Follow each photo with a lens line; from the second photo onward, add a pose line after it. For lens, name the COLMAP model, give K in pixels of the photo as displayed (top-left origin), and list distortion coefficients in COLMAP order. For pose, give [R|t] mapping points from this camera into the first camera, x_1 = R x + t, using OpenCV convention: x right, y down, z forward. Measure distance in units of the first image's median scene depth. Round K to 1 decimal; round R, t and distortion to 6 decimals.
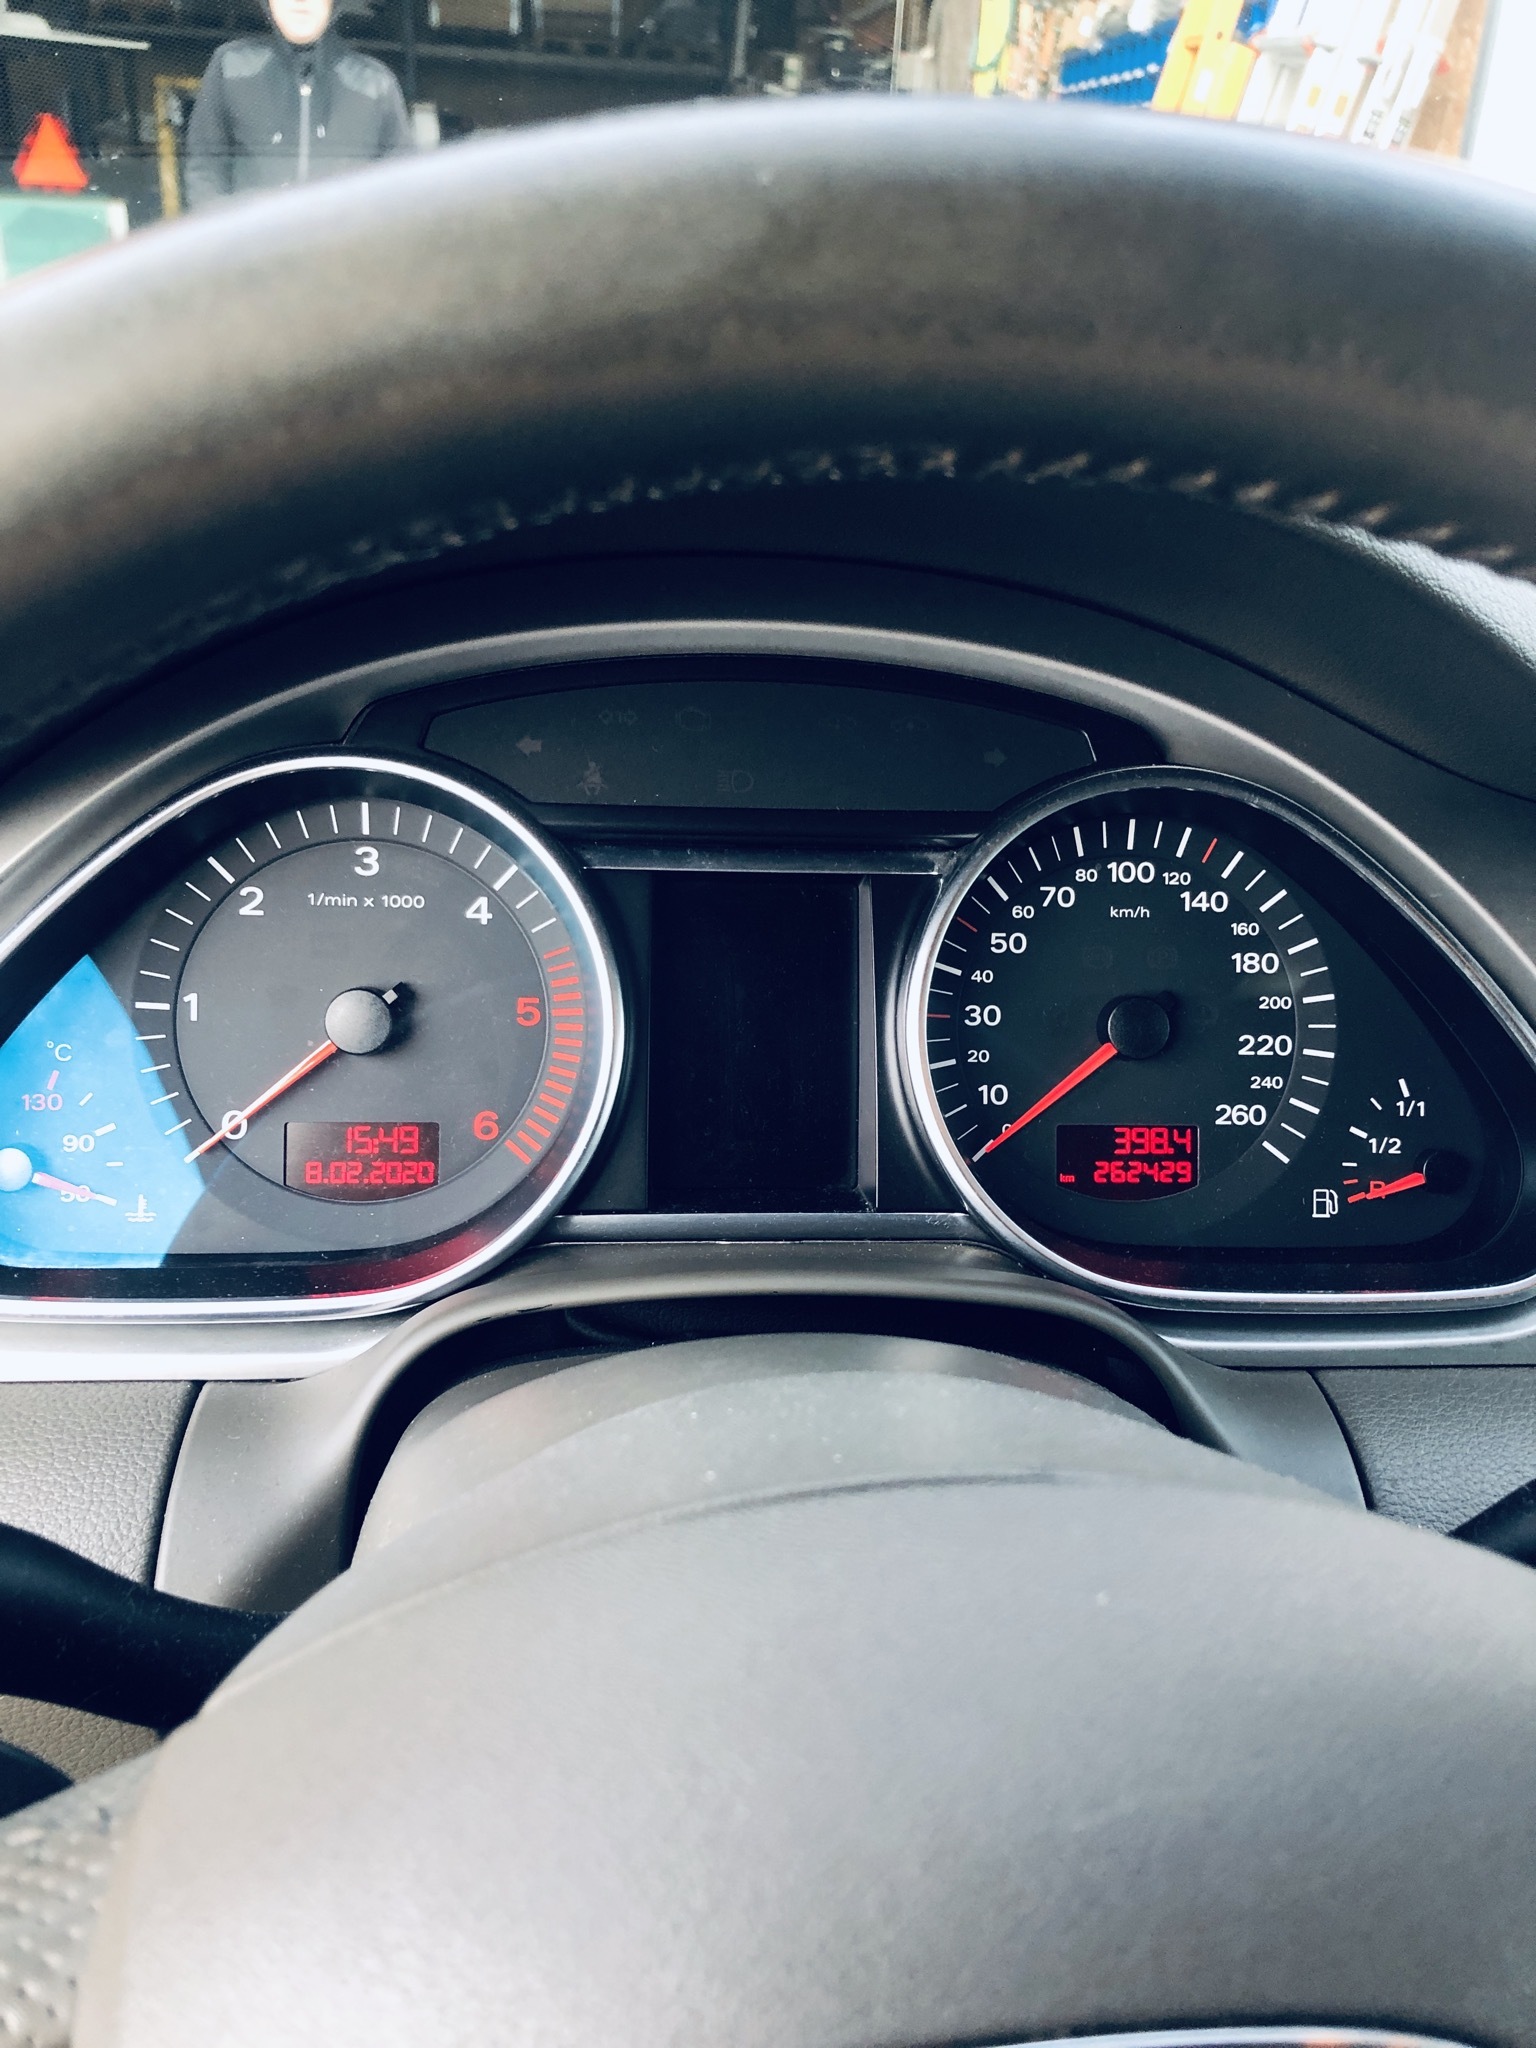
lens RADIAL K [[1645.9, 0, 768.0], [0, 1645.9, 1024.0], [0, 0, 1]] dist [0.071336, -0.140658]
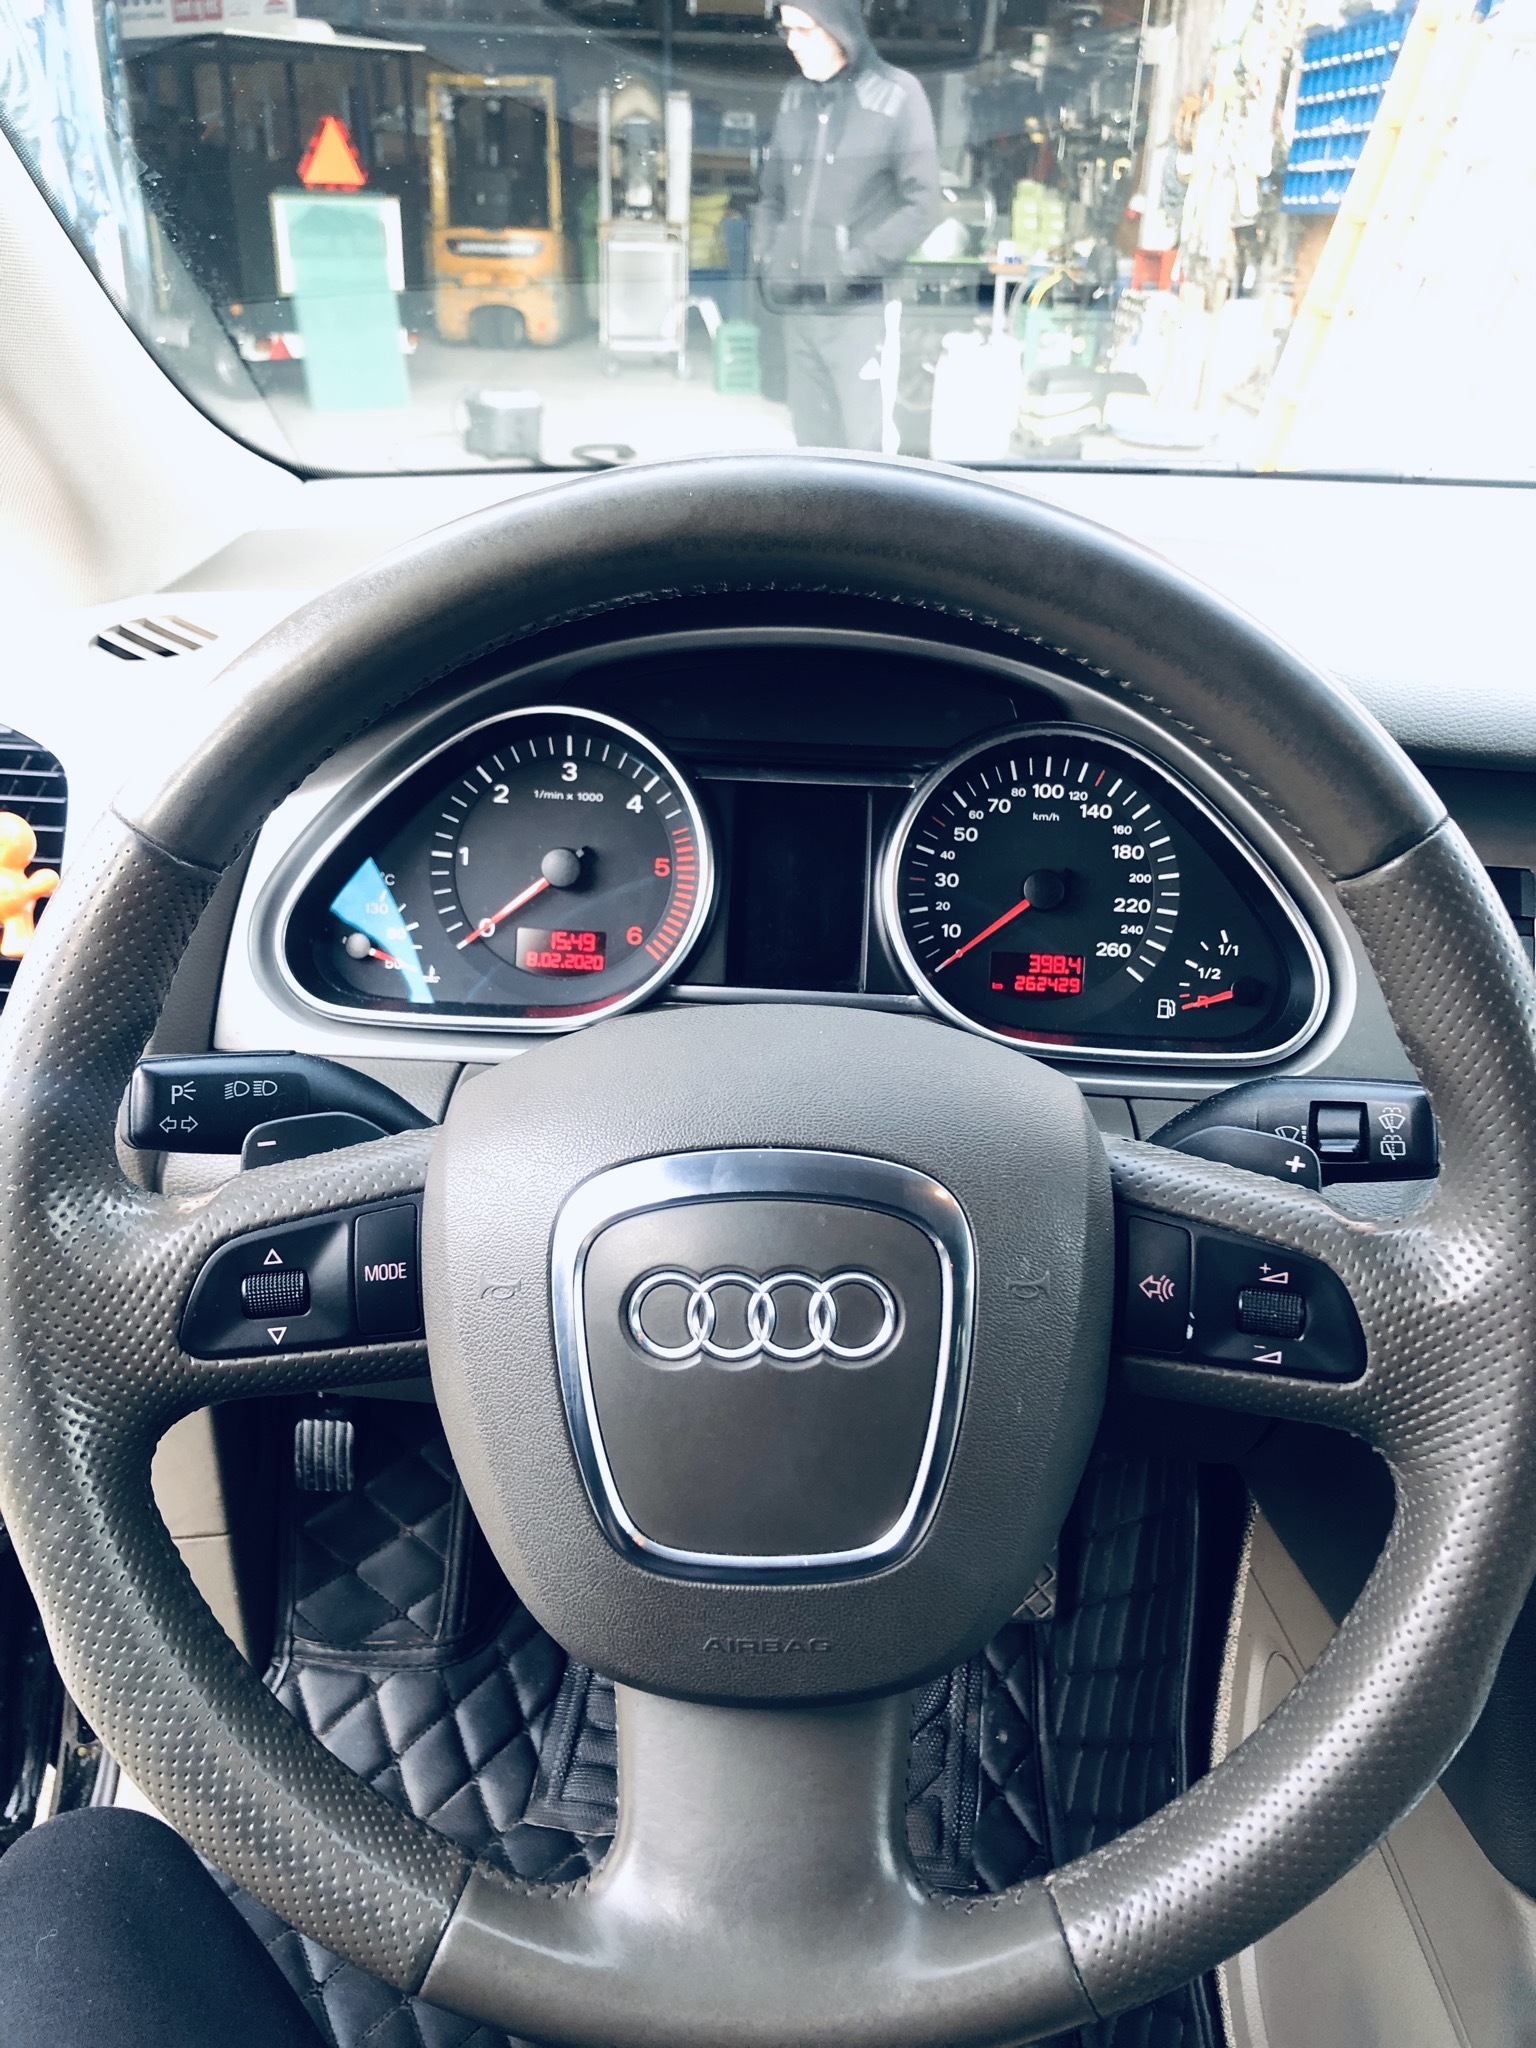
lens RADIAL K [[1668.4, 0, 768.0], [0, 1668.4, 1024.0], [0, 0, 1]] dist [0.134094, -0.214495]
pose [[0.989957, 0.042407, -0.134861, 0.180672], [-0.040791, 0.999059, 0.014725, 0.114621], [0.135359, -0.009076, 0.990755, -0.603128]]
